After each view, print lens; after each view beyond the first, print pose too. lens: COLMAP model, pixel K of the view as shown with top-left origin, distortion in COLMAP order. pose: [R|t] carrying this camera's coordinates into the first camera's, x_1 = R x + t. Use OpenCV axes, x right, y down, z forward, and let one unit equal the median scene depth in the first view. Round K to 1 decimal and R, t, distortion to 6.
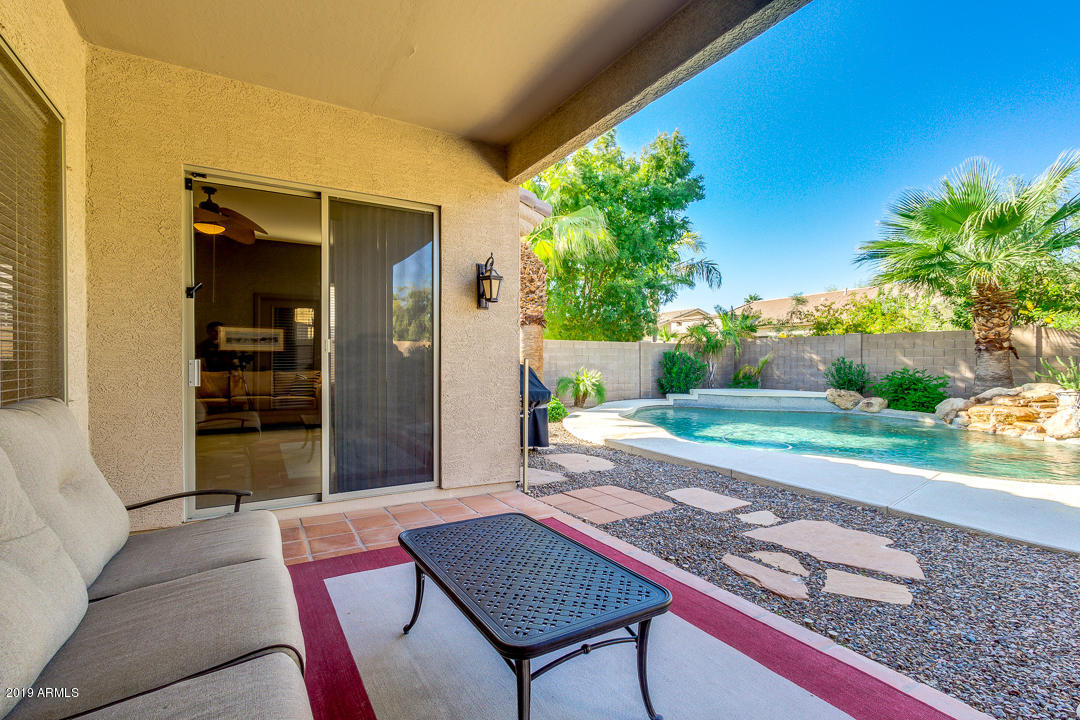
lens RADIAL K [[496.0, 0, 546.5], [0, 496.0, 361.0], [0, 0, 1]] dist [0.003269, -0.001933]
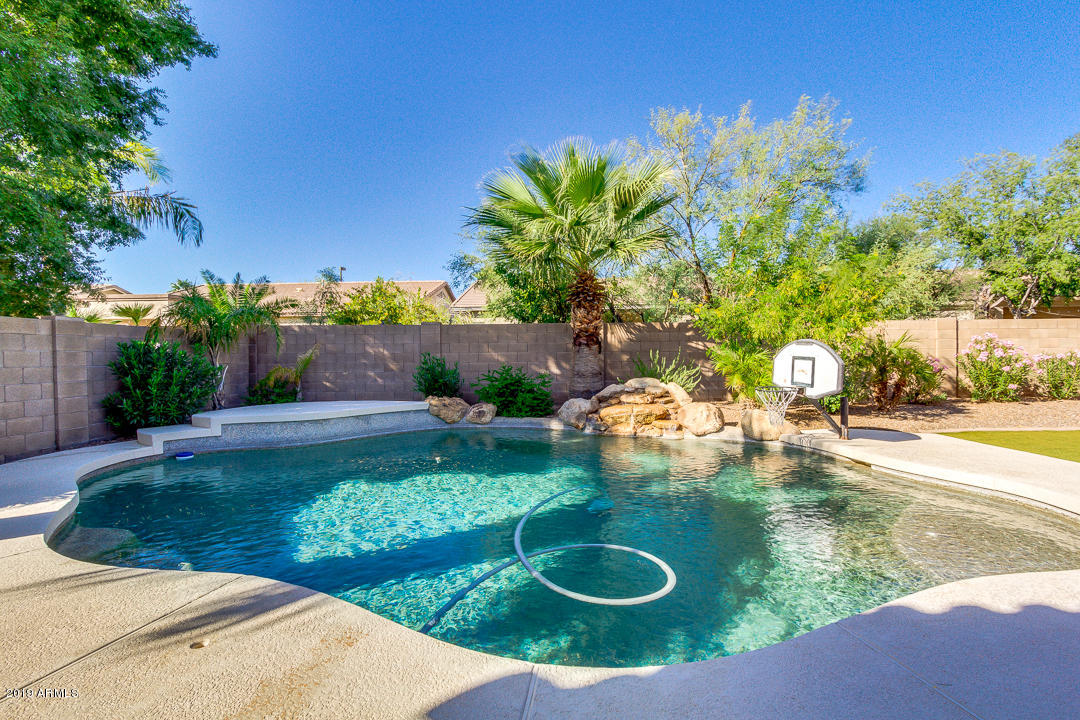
lens RADIAL K [[496.0, 0, 545.5], [0, 496.0, 357.4], [0, 0, 1]] dist [0.003269, -0.001933]
pose [[0.500930, -0.007310, 0.865457, 0.031717], [0.011722, 0.999930, 0.001662, 0.000187], [-0.865408, 0.009312, 0.500981, 0.479748]]
